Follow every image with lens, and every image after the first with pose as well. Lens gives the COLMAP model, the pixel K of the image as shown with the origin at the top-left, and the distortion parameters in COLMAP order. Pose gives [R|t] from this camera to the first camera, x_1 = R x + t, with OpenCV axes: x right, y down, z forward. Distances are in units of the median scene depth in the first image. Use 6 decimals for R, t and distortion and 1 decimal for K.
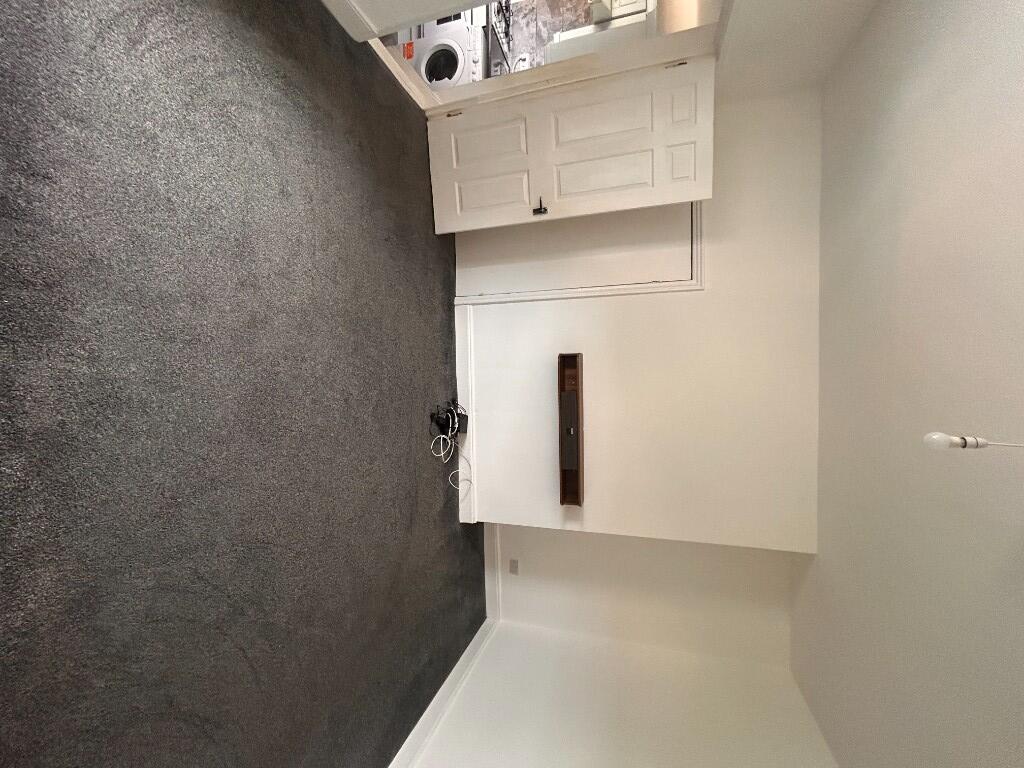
lens RADIAL K [[408.3, 0, 512.0], [0, 408.3, 384.0], [0, 0, 1]] dist [0.001060, 0.000408]
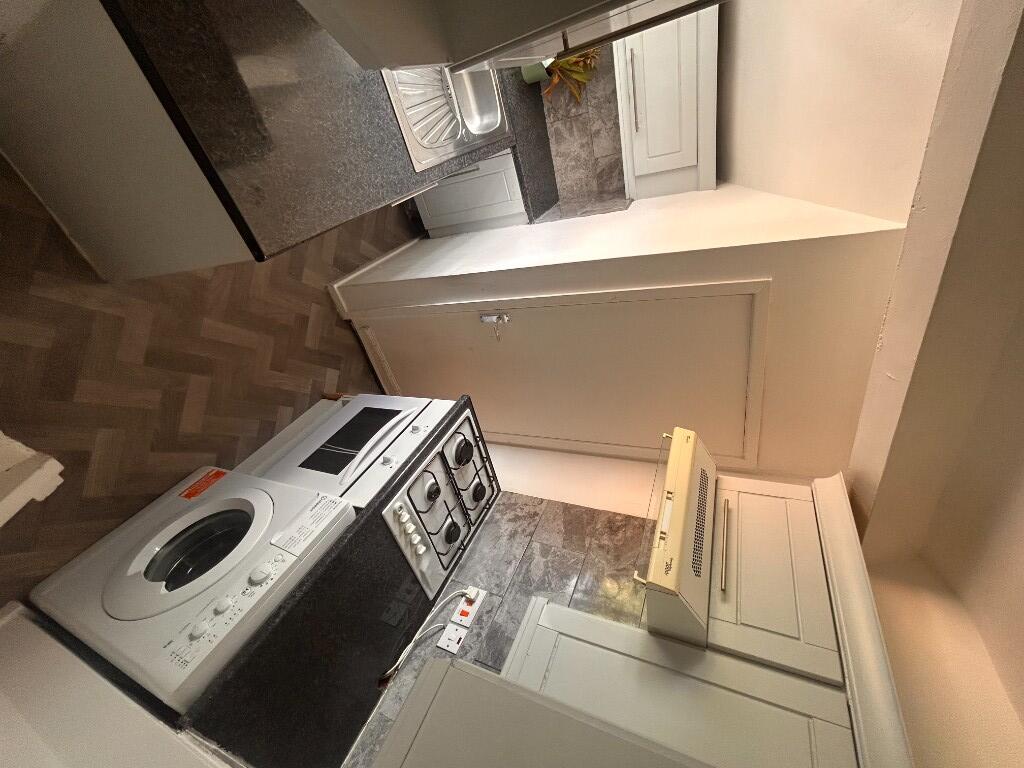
lens RADIAL K [[408.3, 0, 512.0], [0, 408.3, 384.0], [0, 0, 1]] dist [0.001060, 0.000408]
pose [[0.908244, 0.275323, -0.315104, 0.163614], [-0.416494, 0.522242, -0.744175, -0.756250], [-0.040328, 0.807131, 0.588993, 0.714443]]
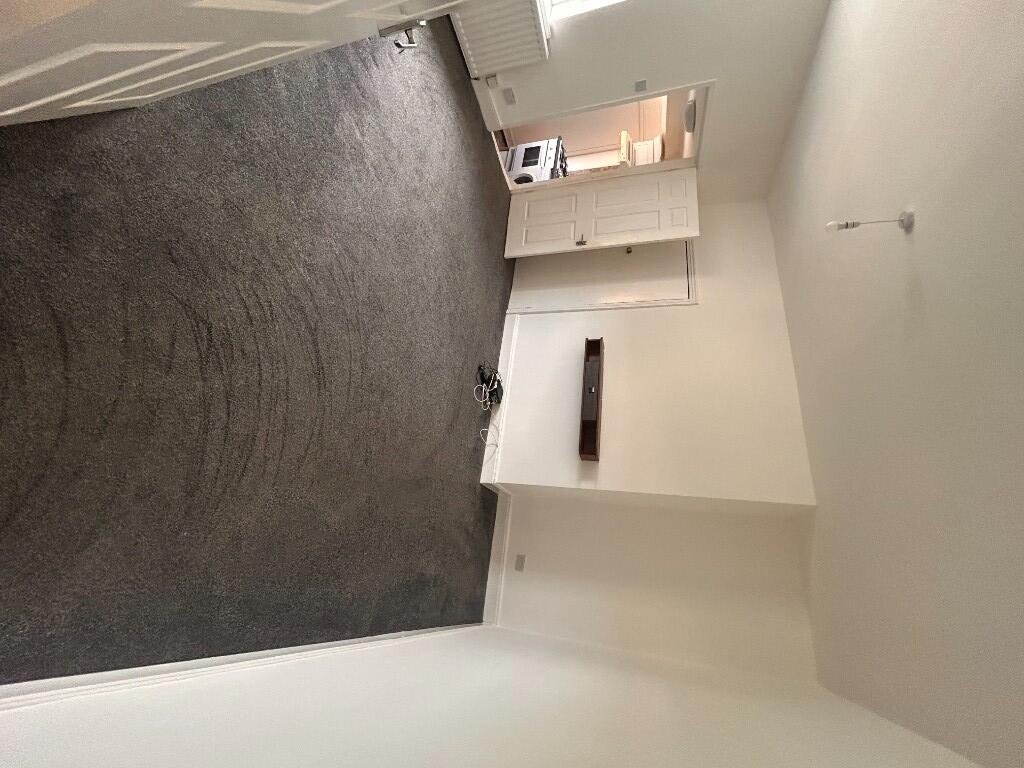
lens RADIAL K [[408.3, 0, 512.0], [0, 408.3, 384.0], [0, 0, 1]] dist [0.001060, 0.000408]
pose [[0.989502, 0.136777, -0.046661, -0.034858], [-0.143524, 0.892288, -0.428046, 0.621284], [-0.016912, 0.430249, 0.902552, -0.081304]]
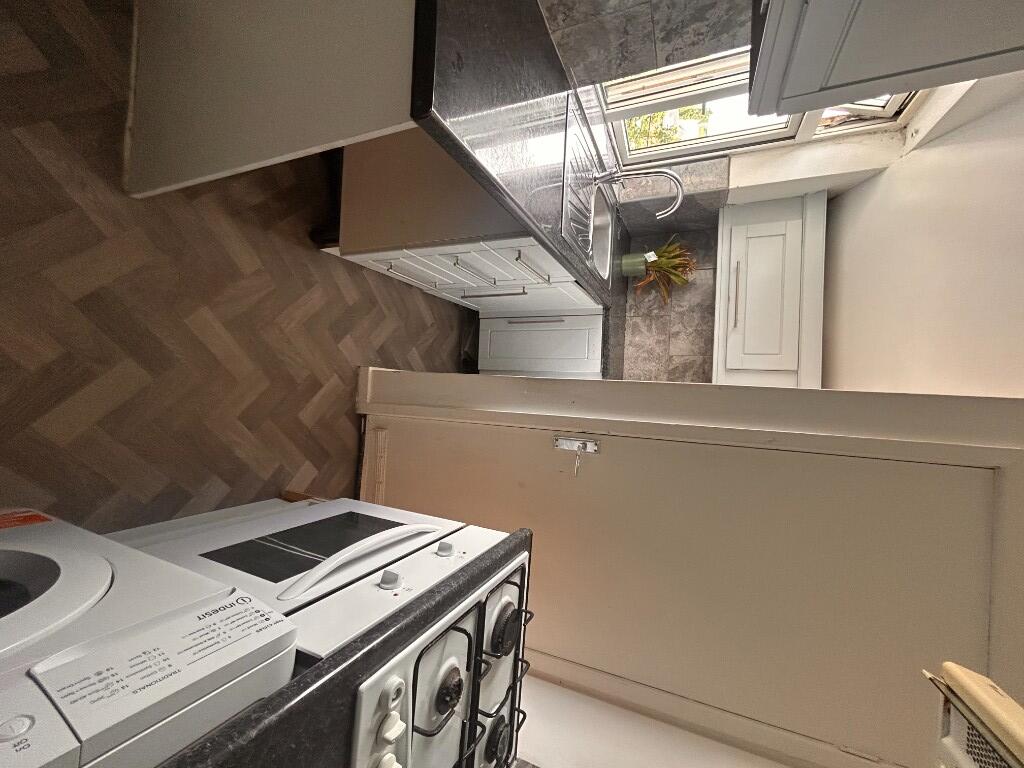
lens RADIAL K [[412.2, 0, 514.6], [0, 412.2, 384.6], [0, 0, 1]] dist [0.002341, -0.000372]
pose [[0.854091, 0.321428, -0.408916, 0.030449], [-0.401587, -0.092098, -0.911178, -0.804681], [-0.330539, 0.942445, 0.050421, 0.927074]]
